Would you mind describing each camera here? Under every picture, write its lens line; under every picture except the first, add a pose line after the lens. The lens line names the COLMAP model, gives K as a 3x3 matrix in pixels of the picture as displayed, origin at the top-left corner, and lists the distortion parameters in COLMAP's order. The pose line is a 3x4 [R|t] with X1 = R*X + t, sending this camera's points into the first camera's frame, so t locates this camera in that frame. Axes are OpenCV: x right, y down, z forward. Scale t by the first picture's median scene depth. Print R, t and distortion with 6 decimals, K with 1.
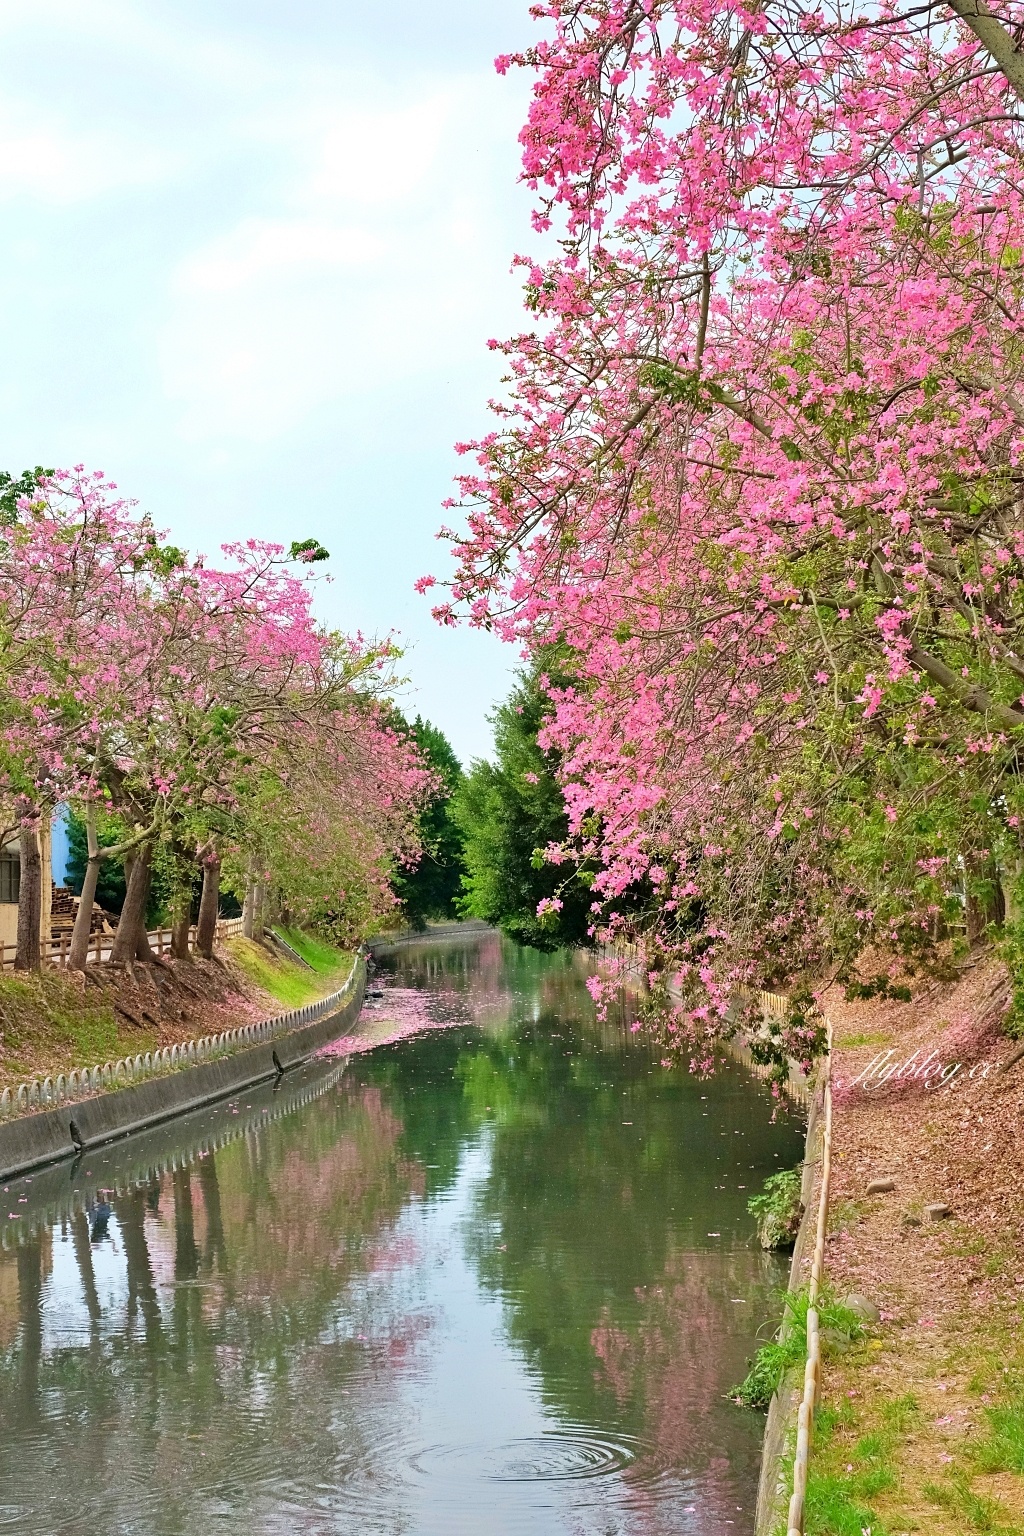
lens RADIAL K [[2585.8, 0, 537.5], [0, 2585.8, 764.8], [0, 0, 1]] dist [0.191567, -0.123088]
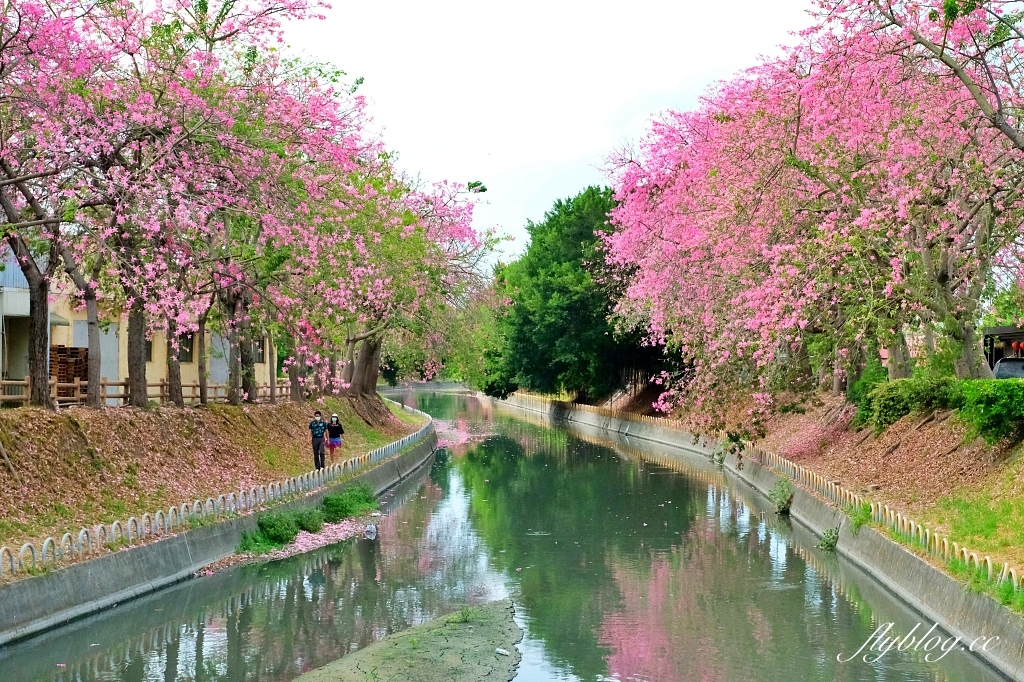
lens RADIAL K [[1632.8, 0, 512.0], [0, 1632.8, 341.0], [0, 0, 1]] dist [0.001268, -0.000560]
pose [[0.998567, 0.018443, 0.050231, -0.143584], [-0.020117, 0.999252, 0.033015, -0.008403], [-0.049585, -0.033978, 0.998192, -0.288286]]
